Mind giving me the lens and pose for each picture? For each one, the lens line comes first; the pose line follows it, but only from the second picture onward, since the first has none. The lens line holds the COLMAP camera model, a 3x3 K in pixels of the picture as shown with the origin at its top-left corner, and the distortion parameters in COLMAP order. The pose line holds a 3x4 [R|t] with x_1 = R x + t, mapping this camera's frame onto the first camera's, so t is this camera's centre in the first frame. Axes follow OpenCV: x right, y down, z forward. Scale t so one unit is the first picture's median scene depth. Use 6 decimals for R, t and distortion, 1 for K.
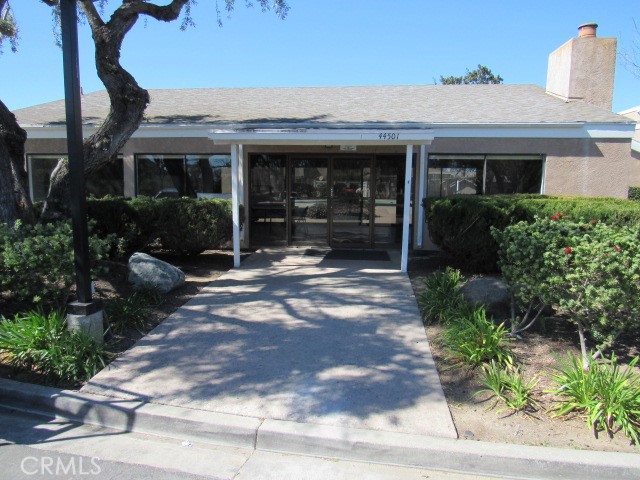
lens RADIAL K [[449.2, 0, 320.0], [0, 449.2, 240.0], [0, 0, 1]] dist [0.000880, -0.000559]
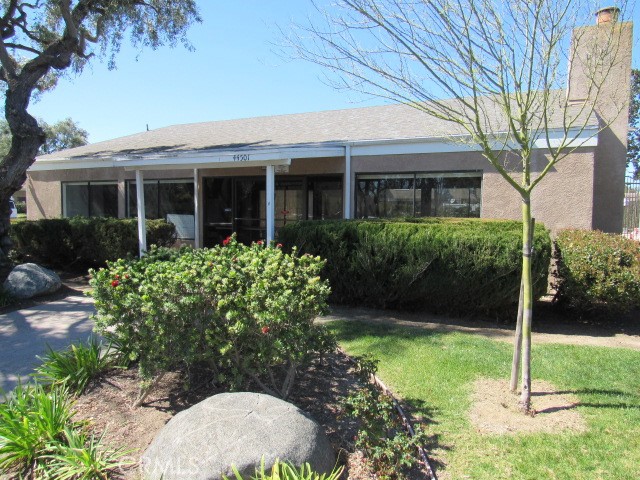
lens RADIAL K [[449.2, 0, 320.0], [0, 449.2, 240.0], [0, 0, 1]] dist [0.000880, -0.000559]
pose [[0.934136, 0.026053, -0.355965, 0.567245], [-0.042916, 0.998295, -0.039557, -0.014689], [0.354327, 0.052228, 0.933662, 0.117999]]
